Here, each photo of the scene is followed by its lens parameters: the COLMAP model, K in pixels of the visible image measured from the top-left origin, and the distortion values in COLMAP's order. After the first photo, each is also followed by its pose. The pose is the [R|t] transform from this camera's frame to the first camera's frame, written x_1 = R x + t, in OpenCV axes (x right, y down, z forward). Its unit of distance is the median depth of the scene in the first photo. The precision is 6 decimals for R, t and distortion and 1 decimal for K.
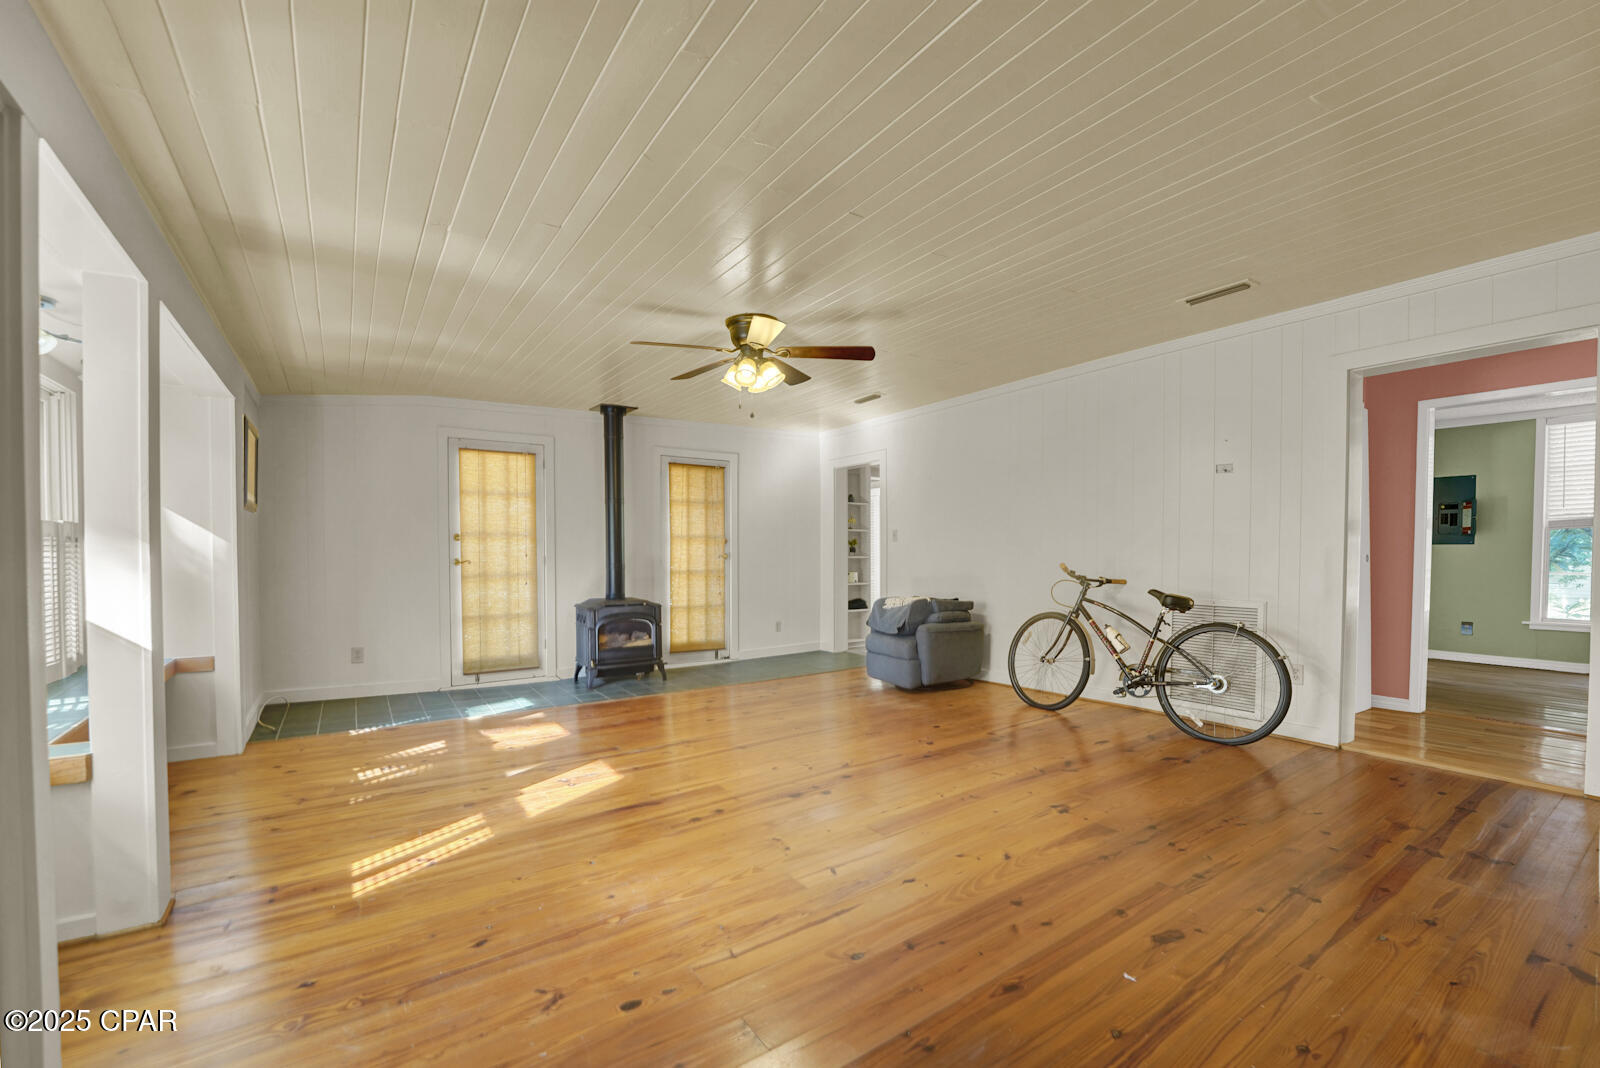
lens RADIAL K [[680.8, 0, 816.0], [0, 680.8, 567.9], [0, 0, 1]] dist [-0.030760, 0.000065]
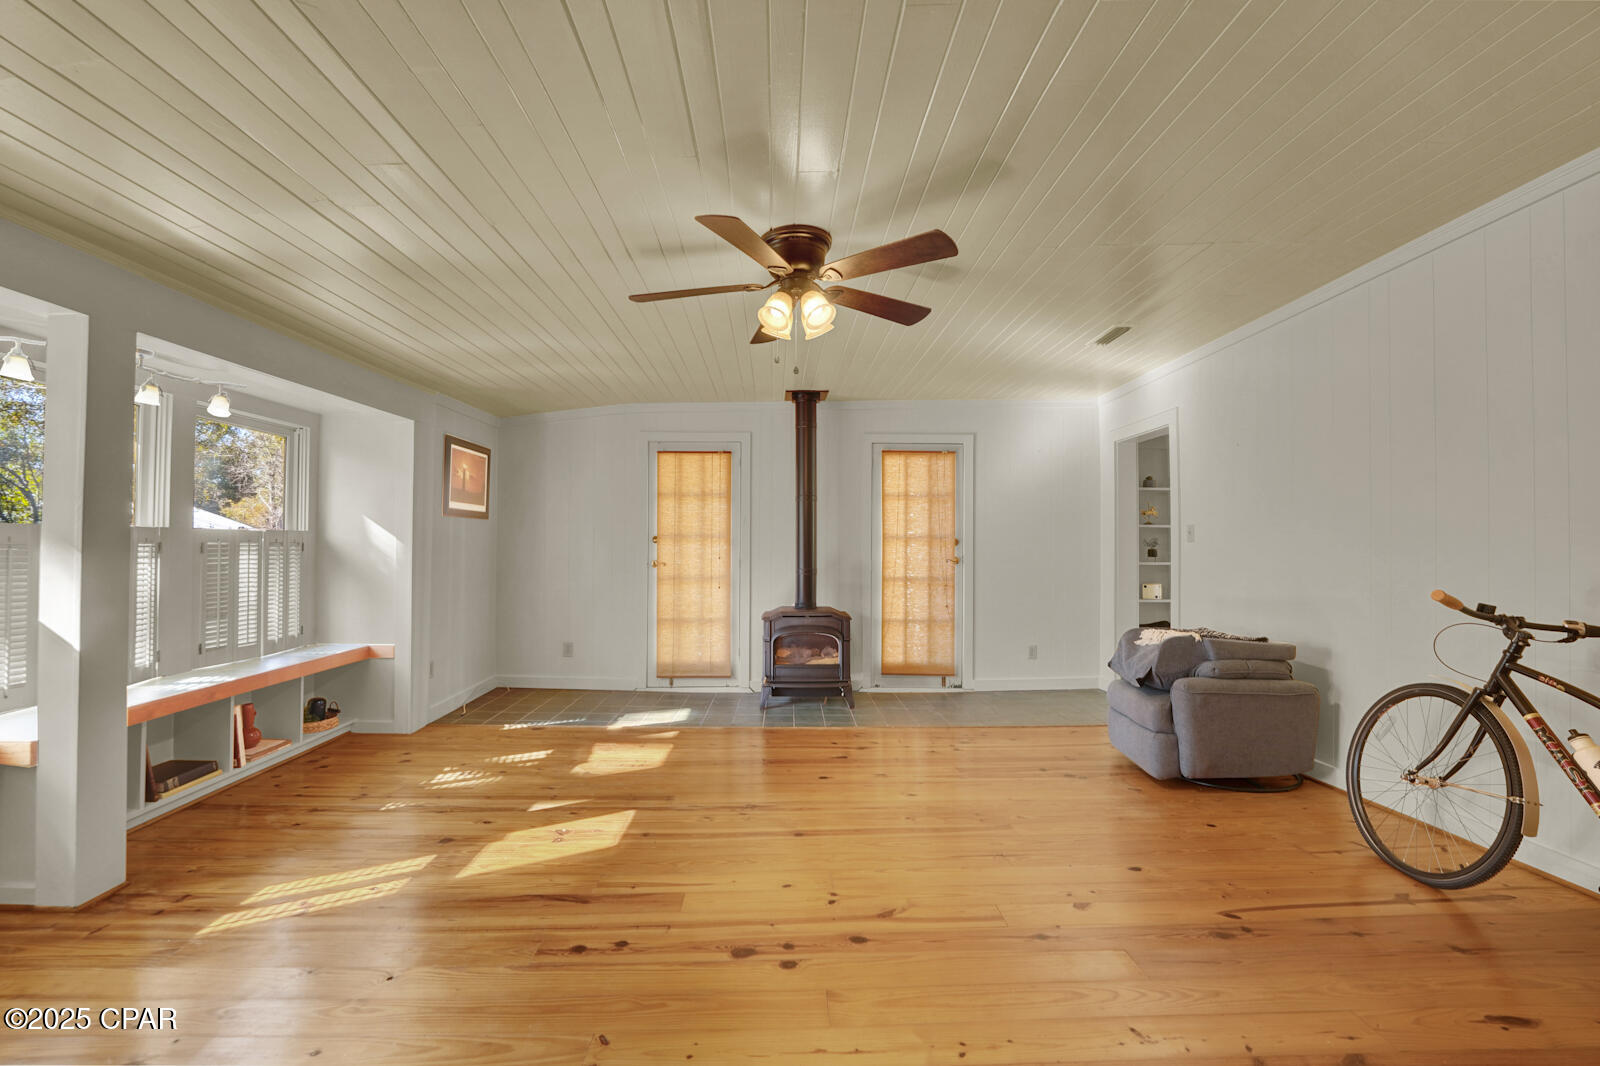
lens RADIAL K [[674.9, 0, 792.1], [0, 674.9, 533.0], [0, 0, 1]] dist [-0.031458, 0.004739]
pose [[0.820547, -0.008905, -0.571510, 0.214400], [-0.018093, 0.998973, -0.041544, -0.016719], [0.571293, 0.044429, 0.819543, 0.294656]]
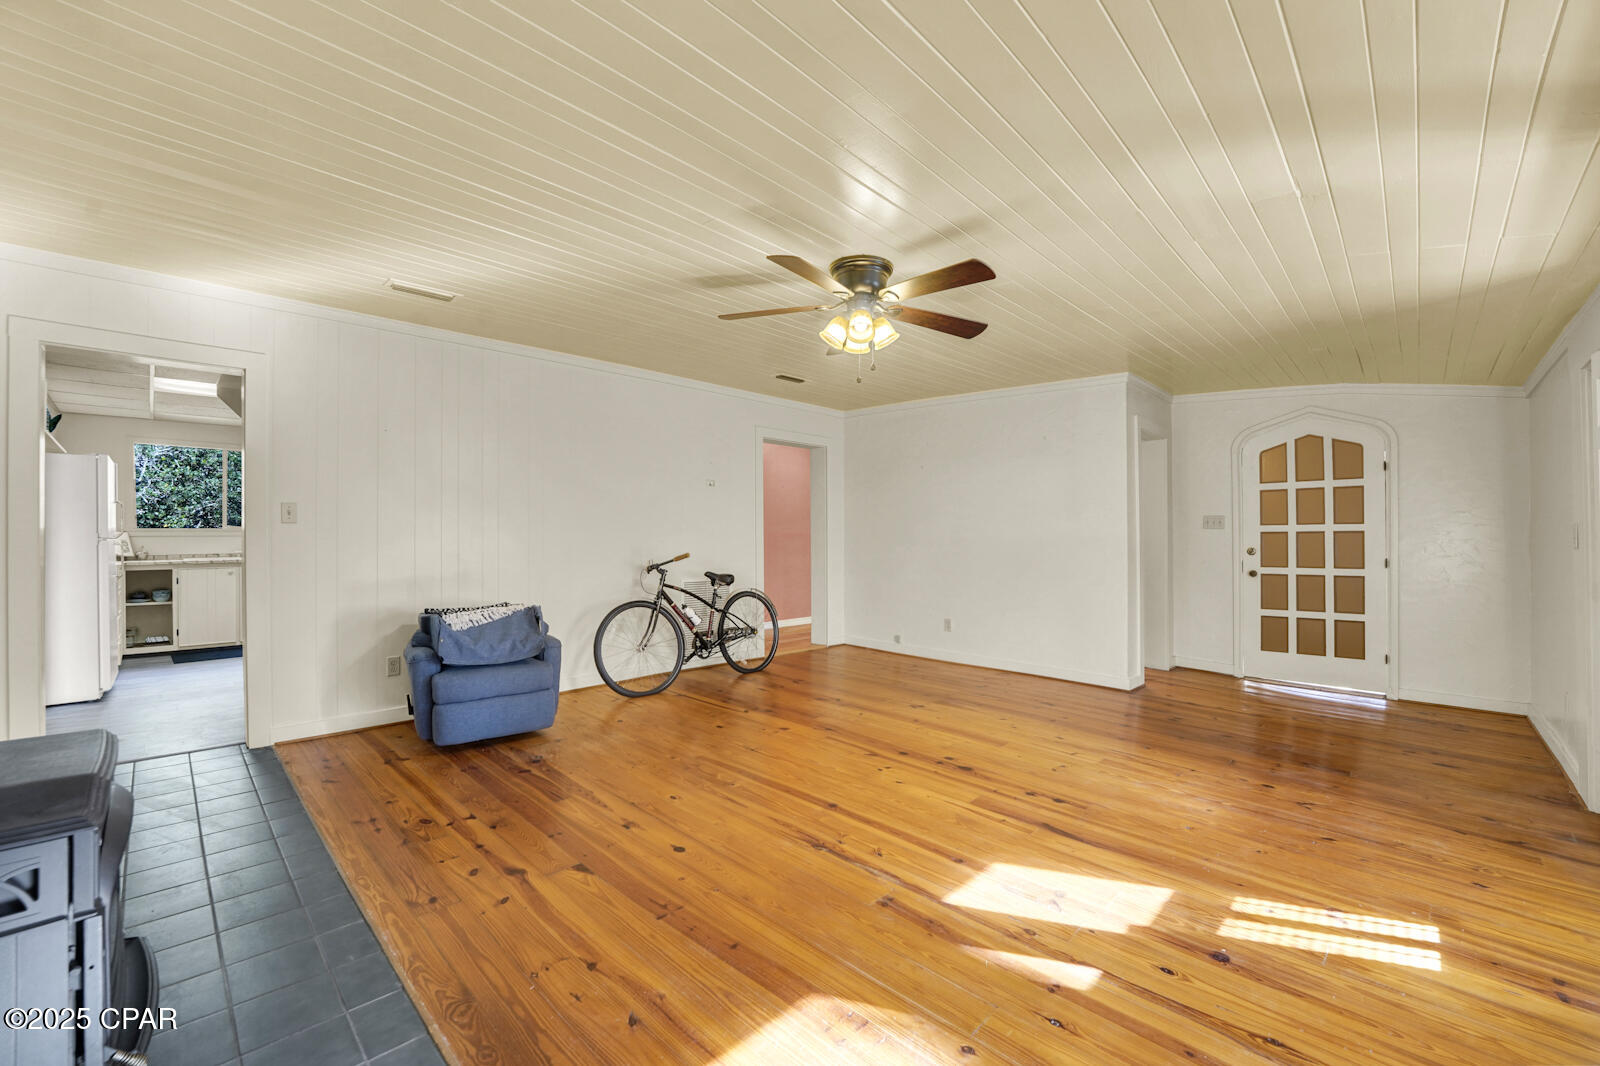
lens RADIAL K [[628.4, 0, 800.0], [0, 628.4, 533.0], [0, 0, 1]] dist [-0.028027, 0.003341]
pose [[-0.168344, 0.007717, 0.985698, -0.576654], [0.019970, 0.999791, -0.004417, -0.026479], [-0.985526, 0.018941, -0.168463, 0.837688]]
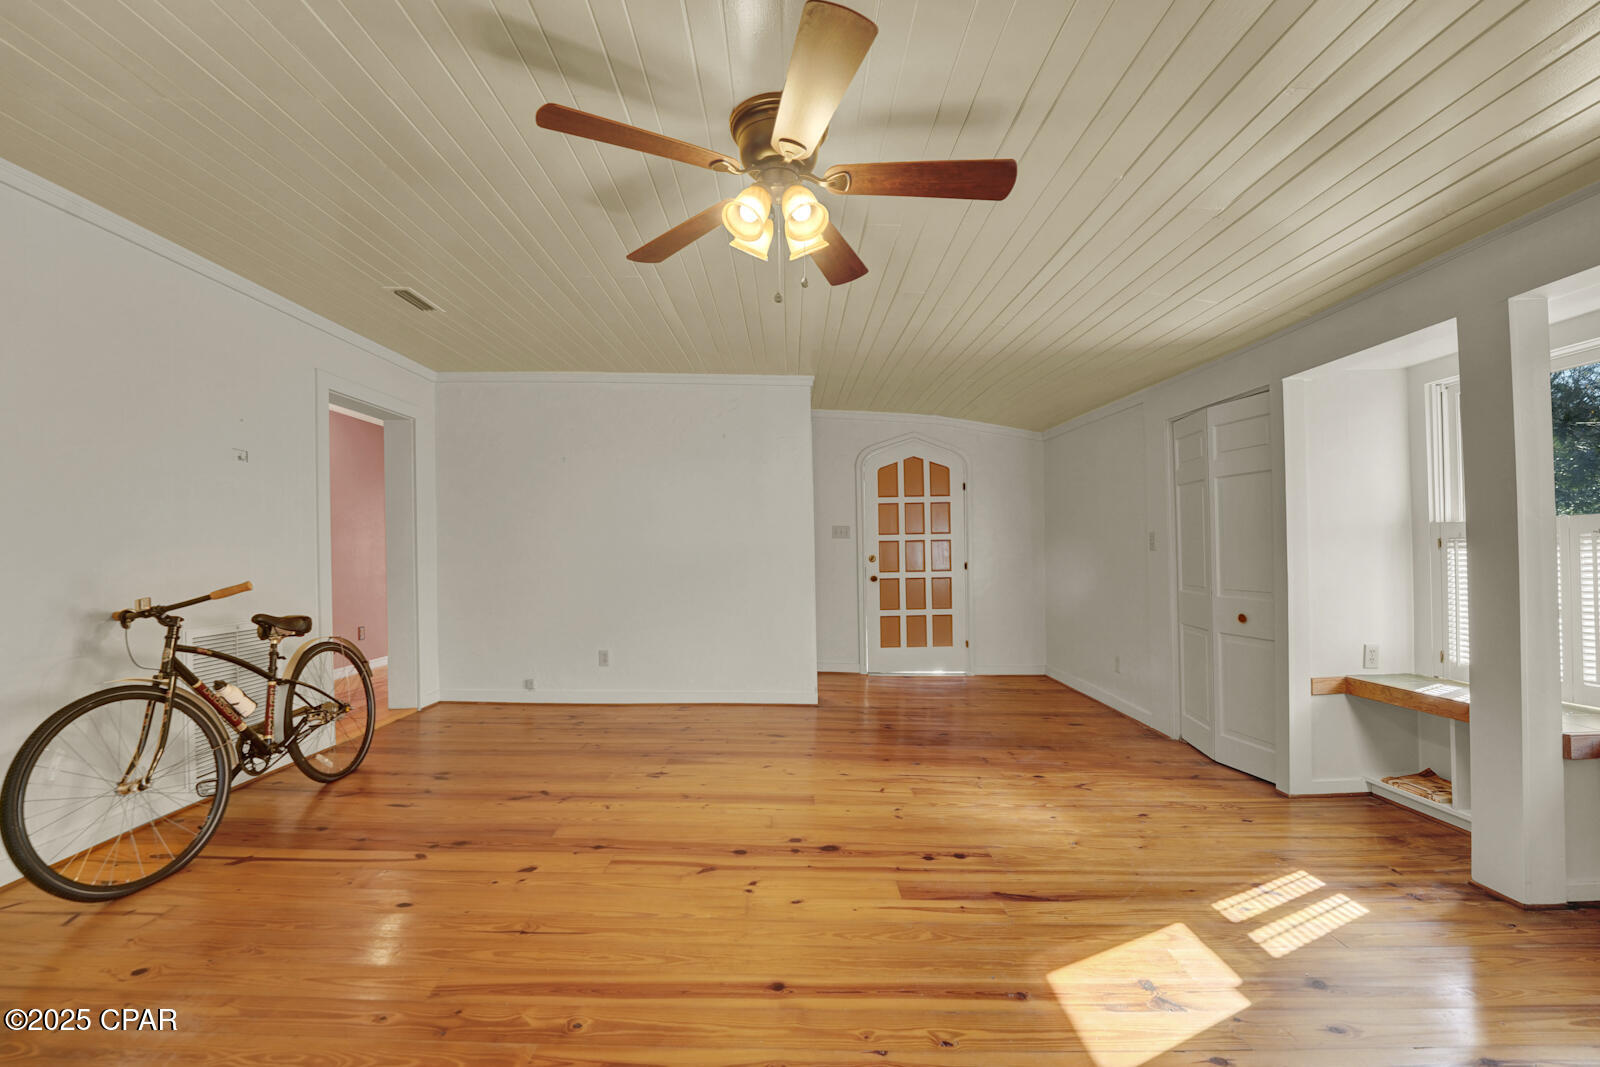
lens RADIAL K [[650.9, 0, 771.2], [0, 650.9, 540.6], [0, 0, 1]] dist [-0.025540, 0.000129]
pose [[-0.789954, 0.017532, 0.612916, -0.274140], [0.025333, 0.999671, 0.004056, -0.027878], [-0.612643, 0.018731, -0.790138, 0.978409]]
